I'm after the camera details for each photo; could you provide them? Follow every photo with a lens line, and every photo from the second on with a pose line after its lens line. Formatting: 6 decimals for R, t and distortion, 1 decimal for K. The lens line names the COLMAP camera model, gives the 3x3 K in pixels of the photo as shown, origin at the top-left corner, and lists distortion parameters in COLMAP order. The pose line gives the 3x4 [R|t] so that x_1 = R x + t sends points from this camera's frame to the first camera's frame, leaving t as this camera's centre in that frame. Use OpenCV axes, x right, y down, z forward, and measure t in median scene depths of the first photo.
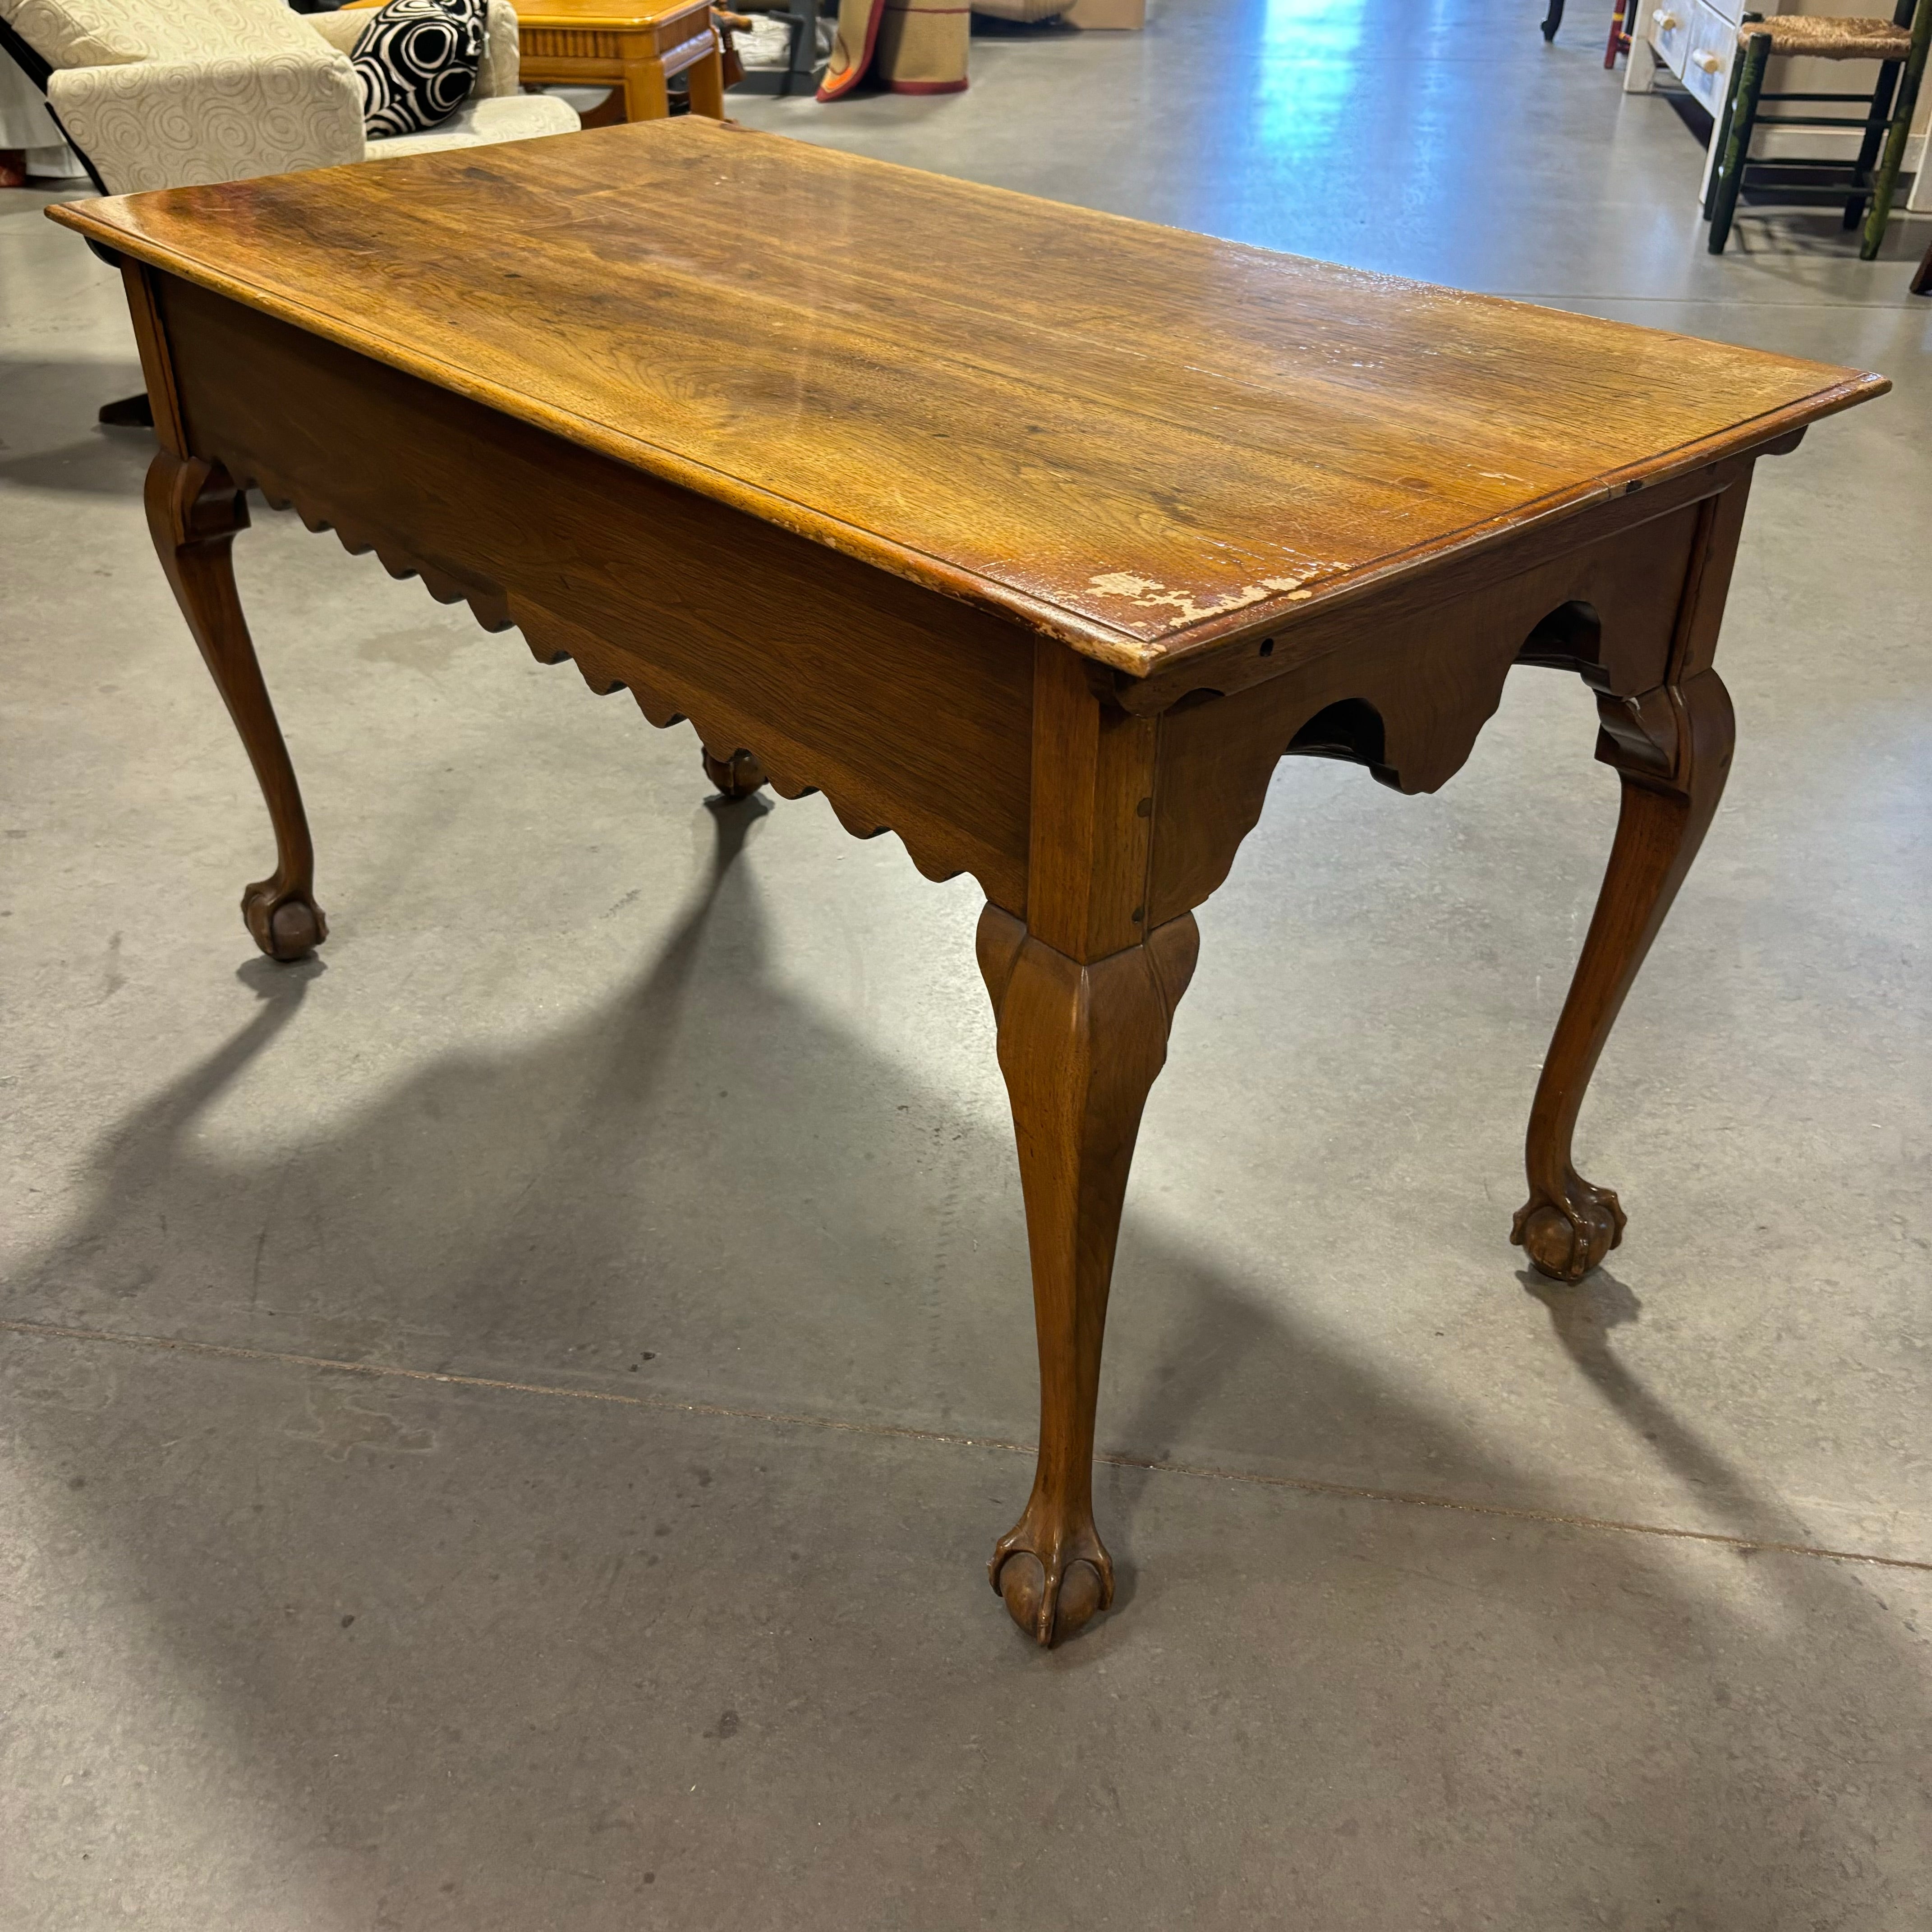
lens RADIAL K [[1973.6, 0, 958.2], [0, 1973.6, 972.7], [0, 0, 1]] dist [0.016511, 0.000000]
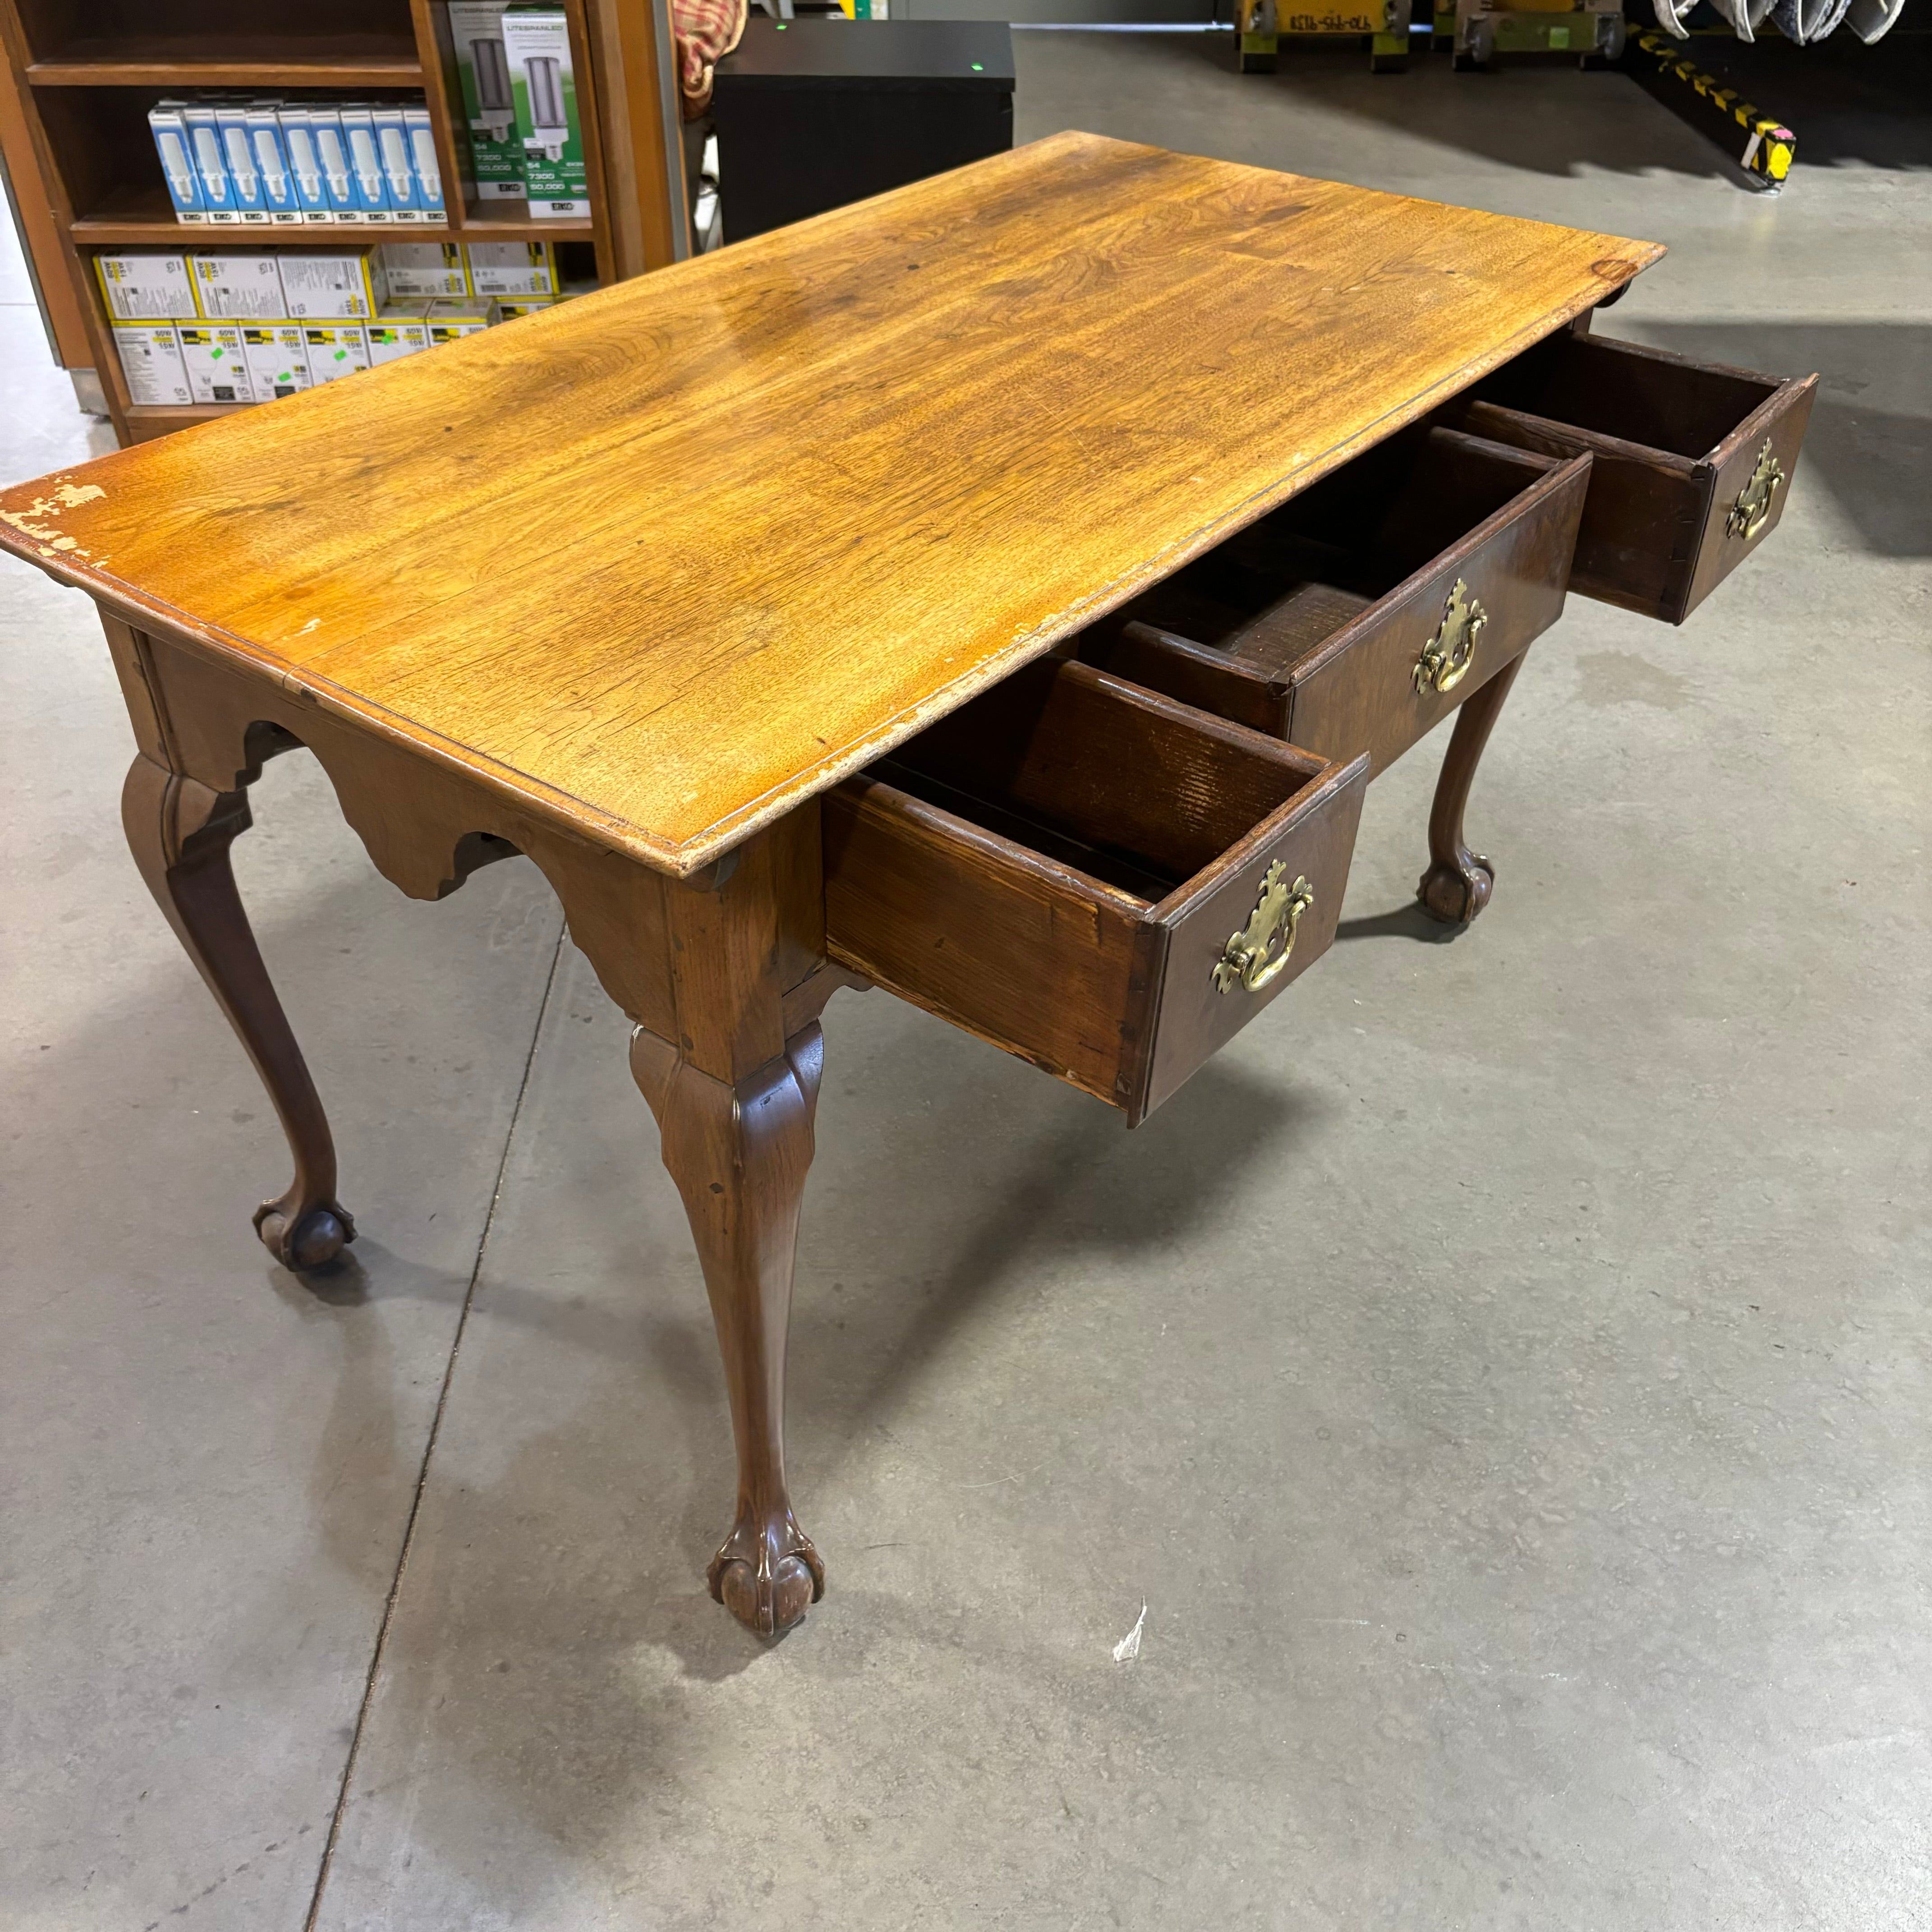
lens RADIAL K [[1973.6, 0, 977.4], [0, 1973.6, 957.7], [0, 0, 1]] dist [0.016511, 0.000000]
pose [[0.193924, 0.591734, -0.782460, 1.335243], [-0.537738, 0.731219, 0.419710, -0.788227], [0.820507, 0.339367, 0.459999, 0.859596]]
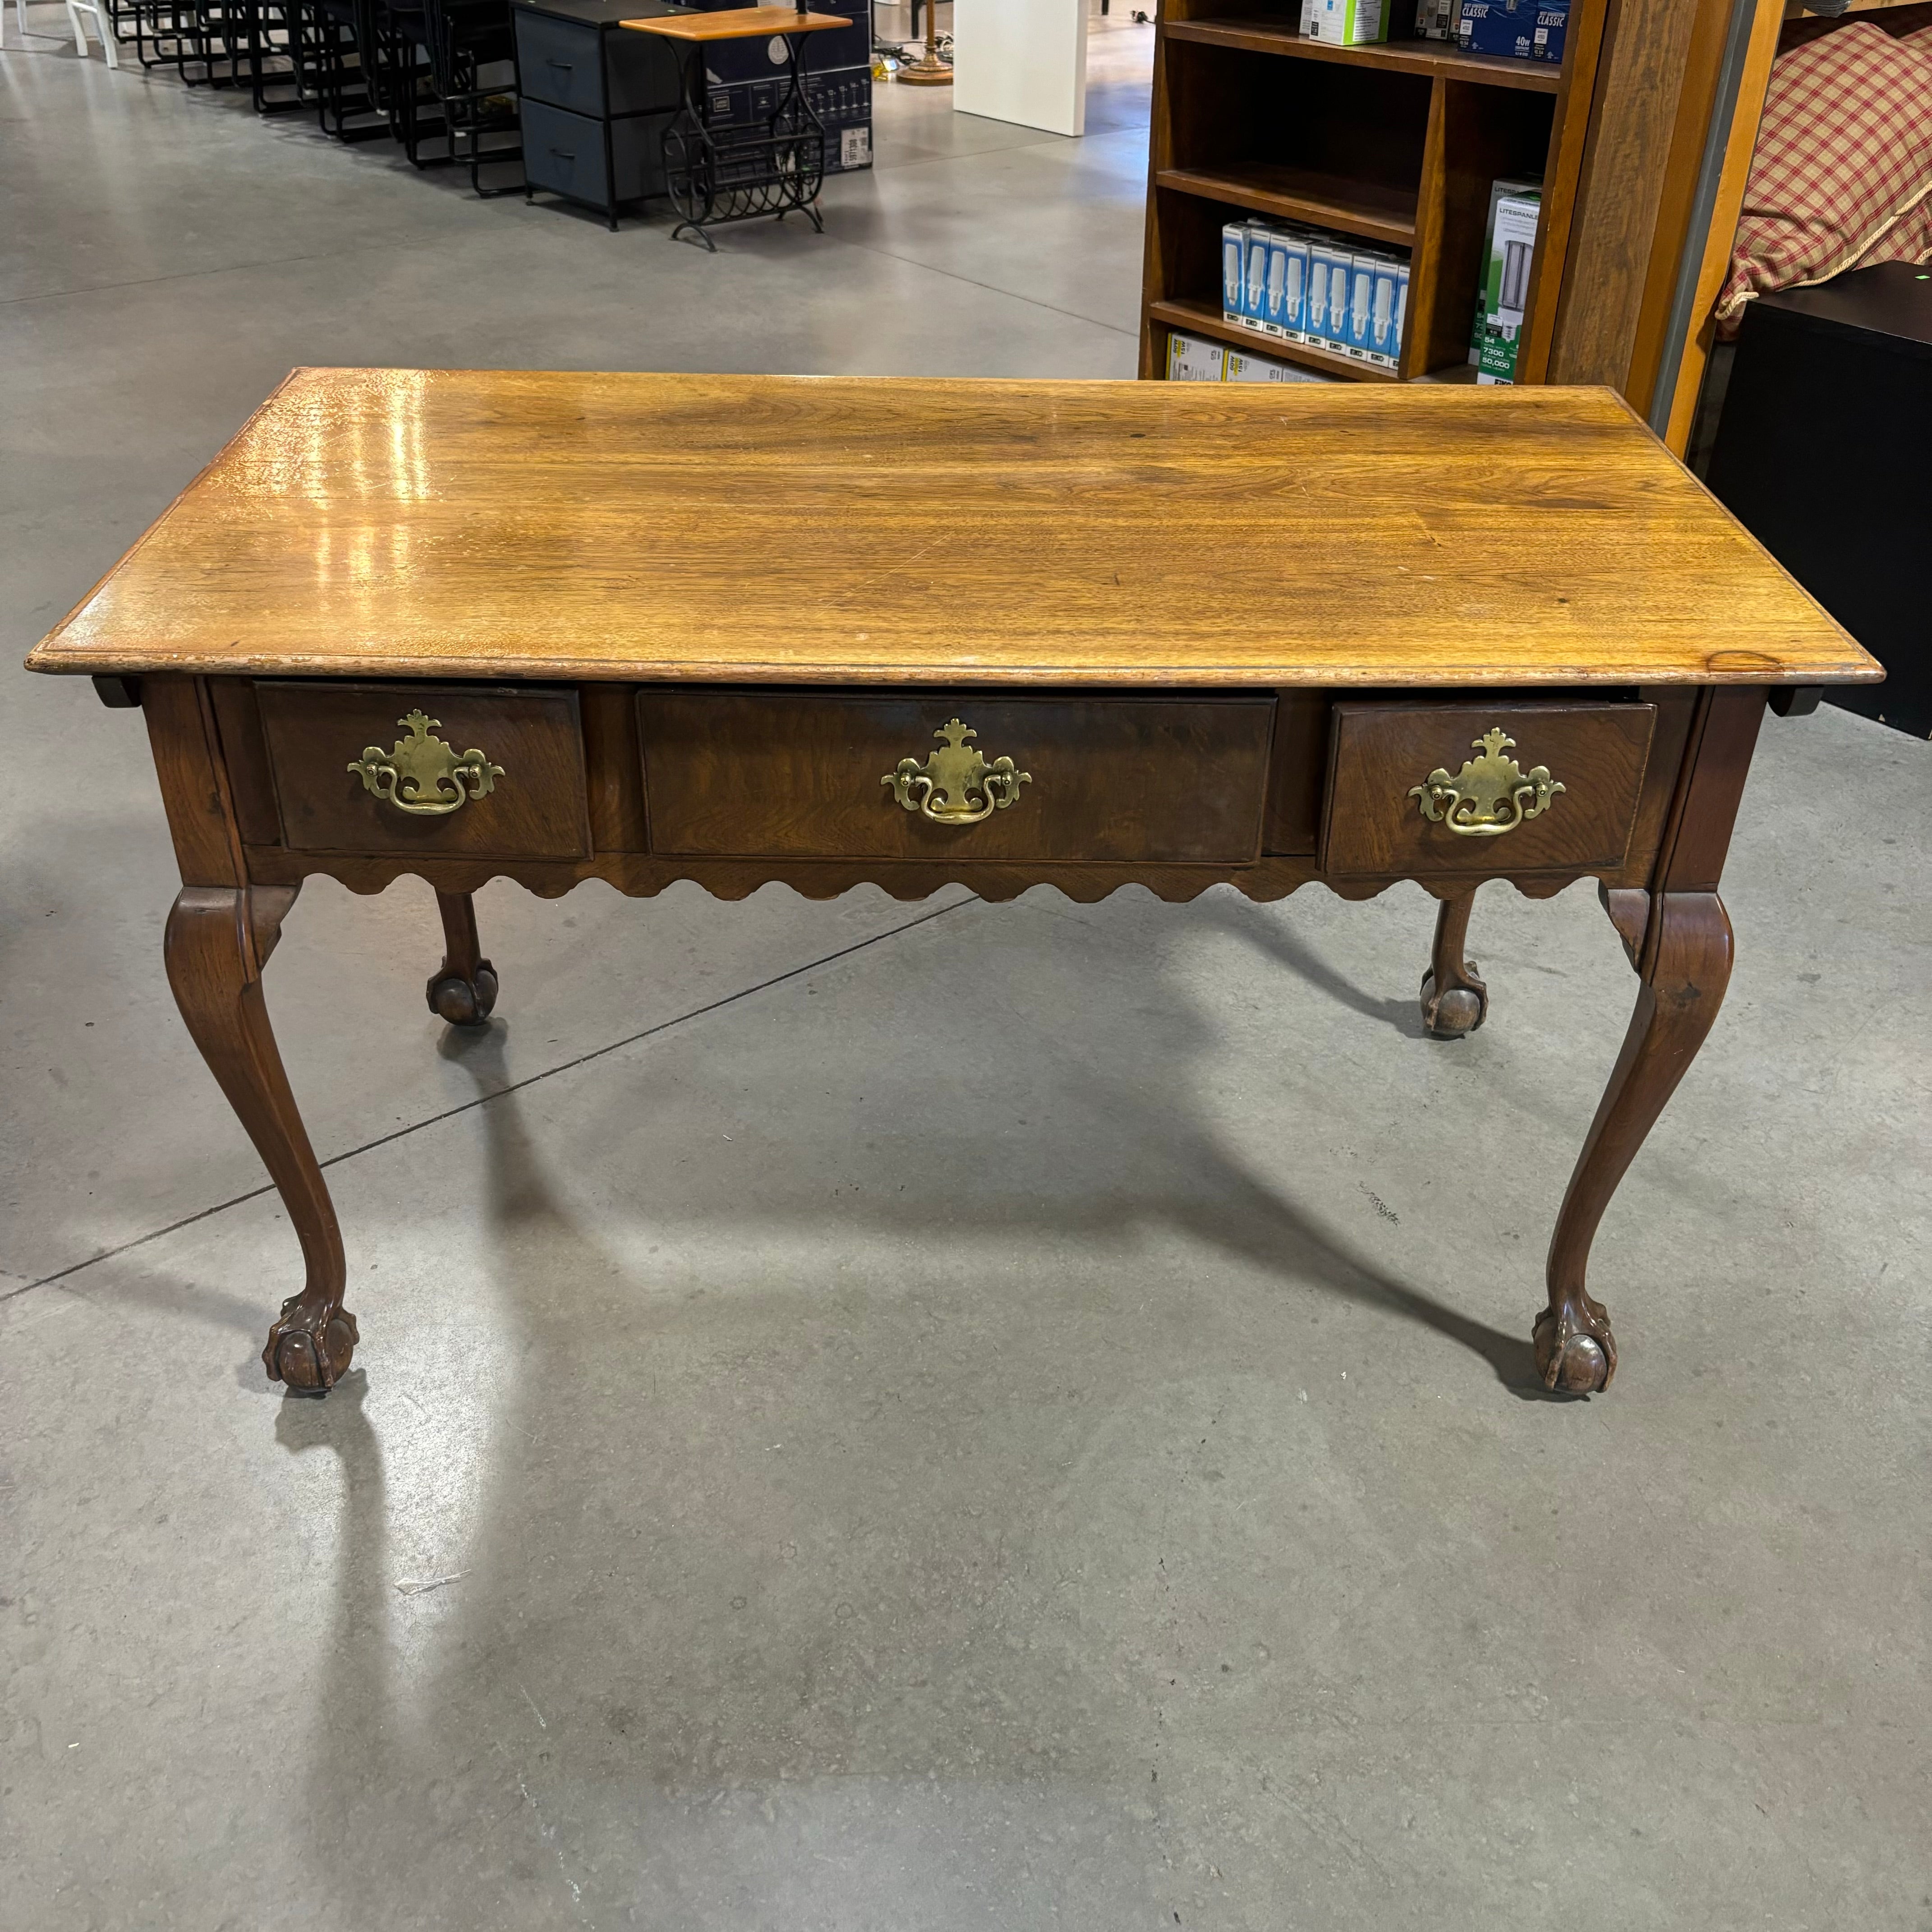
lens RADIAL K [[1973.6, 0, 958.6], [0, 1973.6, 958.9], [0, 0, 1]] dist [0.016511, 0.000000]
pose [[-0.662163, 0.407345, -0.628975, 1.037307], [-0.407769, 0.508334, 0.758499, -1.480882], [0.628701, 0.758727, -0.170497, 1.912324]]
